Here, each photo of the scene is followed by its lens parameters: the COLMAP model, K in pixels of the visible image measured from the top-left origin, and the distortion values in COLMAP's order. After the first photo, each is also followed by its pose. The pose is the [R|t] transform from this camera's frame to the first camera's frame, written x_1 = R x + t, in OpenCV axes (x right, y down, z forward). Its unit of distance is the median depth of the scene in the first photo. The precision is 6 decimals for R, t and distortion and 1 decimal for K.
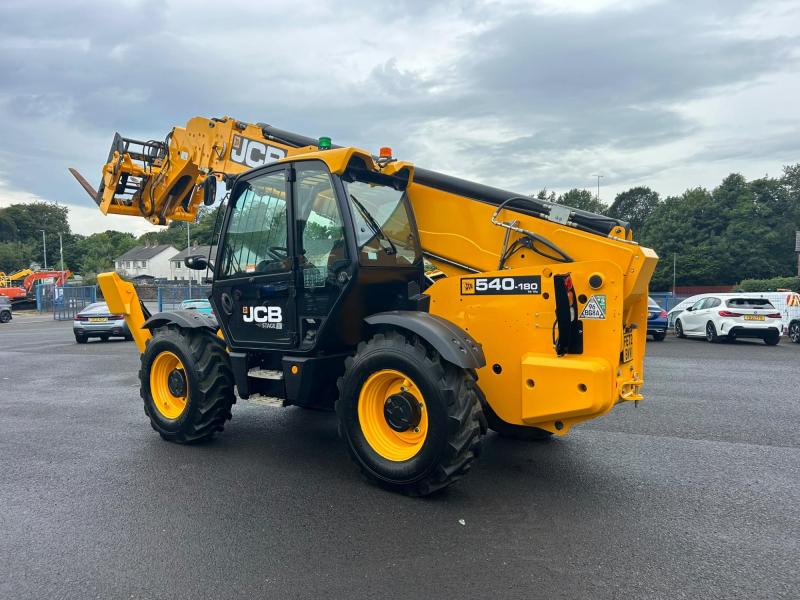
lens RADIAL K [[602.2, 0, 390.5], [0, 602.2, 308.3], [0, 0, 1]] dist [0.060992, -0.068198]
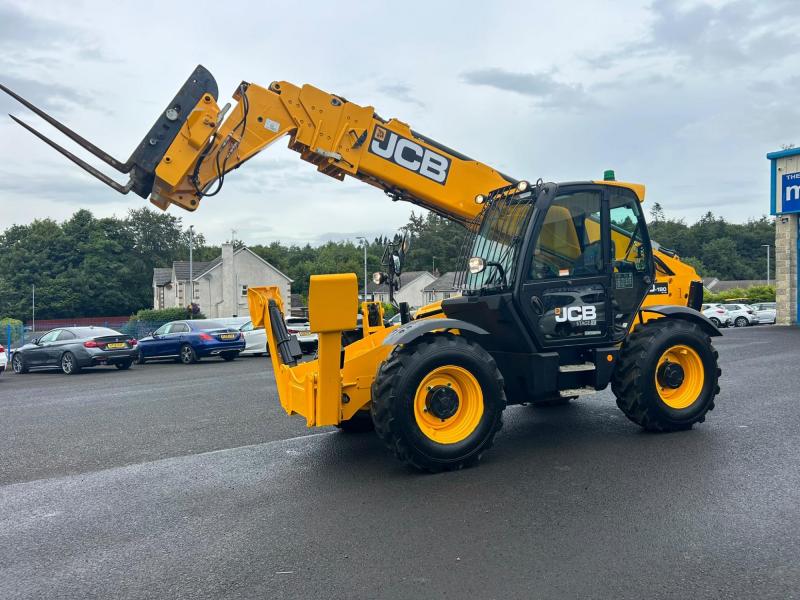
lens RADIAL K [[602.2, 0, 395.1], [0, 602.2, 298.9], [0, 0, 1]] dist [0.060992, -0.068198]
pose [[0.479173, 0.001051, 0.877720, -0.984813], [0.062638, 0.997409, -0.035390, 0.000978], [-0.875482, 0.071937, 0.477866, 0.550510]]
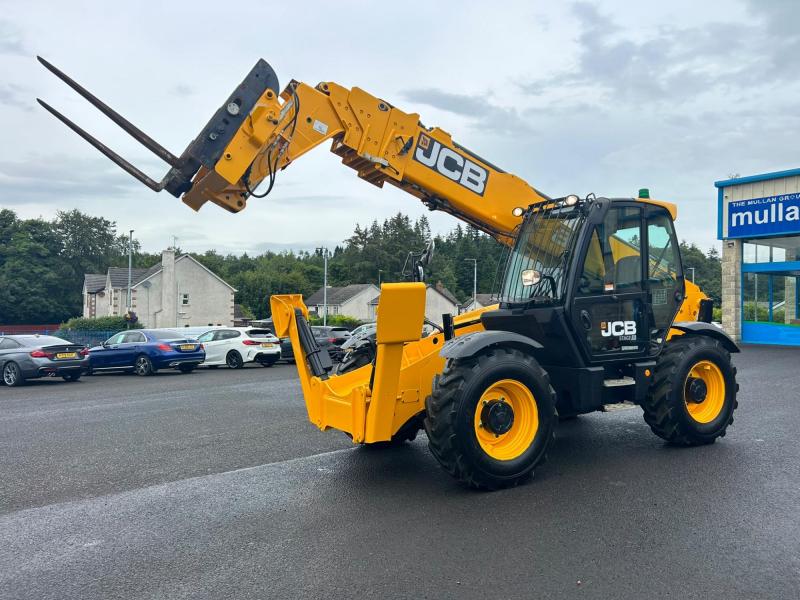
lens RADIAL K [[602.2, 0, 402.8], [0, 602.2, 295.9], [0, 0, 1]] dist [0.060992, -0.068198]
pose [[0.373833, 0.034055, 0.926871, -1.024983], [0.047204, 0.997332, -0.055683, -0.004813], [-0.926294, 0.064569, 0.371228, 0.691458]]
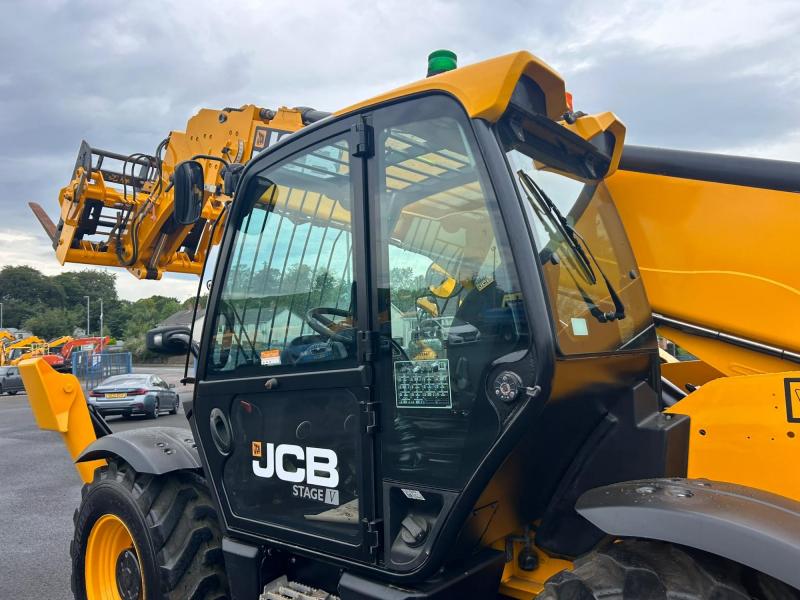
lens RADIAL K [[602.2, 0, 406.8], [0, 602.2, 292.6], [0, 0, 1]] dist [0.060992, -0.068198]
pose [[0.999060, -0.017050, -0.039847, -0.081088], [0.011946, 0.992087, -0.124982, -0.041116], [0.041663, 0.124388, 0.991359, 0.404366]]
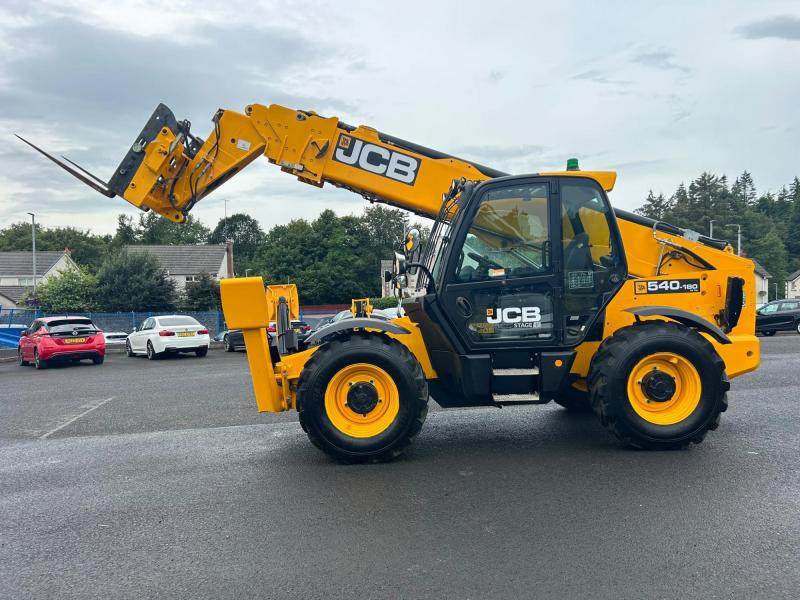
lens RADIAL K [[602.2, 0, 395.7], [0, 602.2, 301.2], [0, 0, 1]] dist [0.060992, -0.068198]
pose [[0.777715, -0.014007, 0.628461, -0.756929], [0.044834, 0.998442, -0.033229, 0.008295], [-0.627016, 0.054019, 0.777131, 0.221871]]
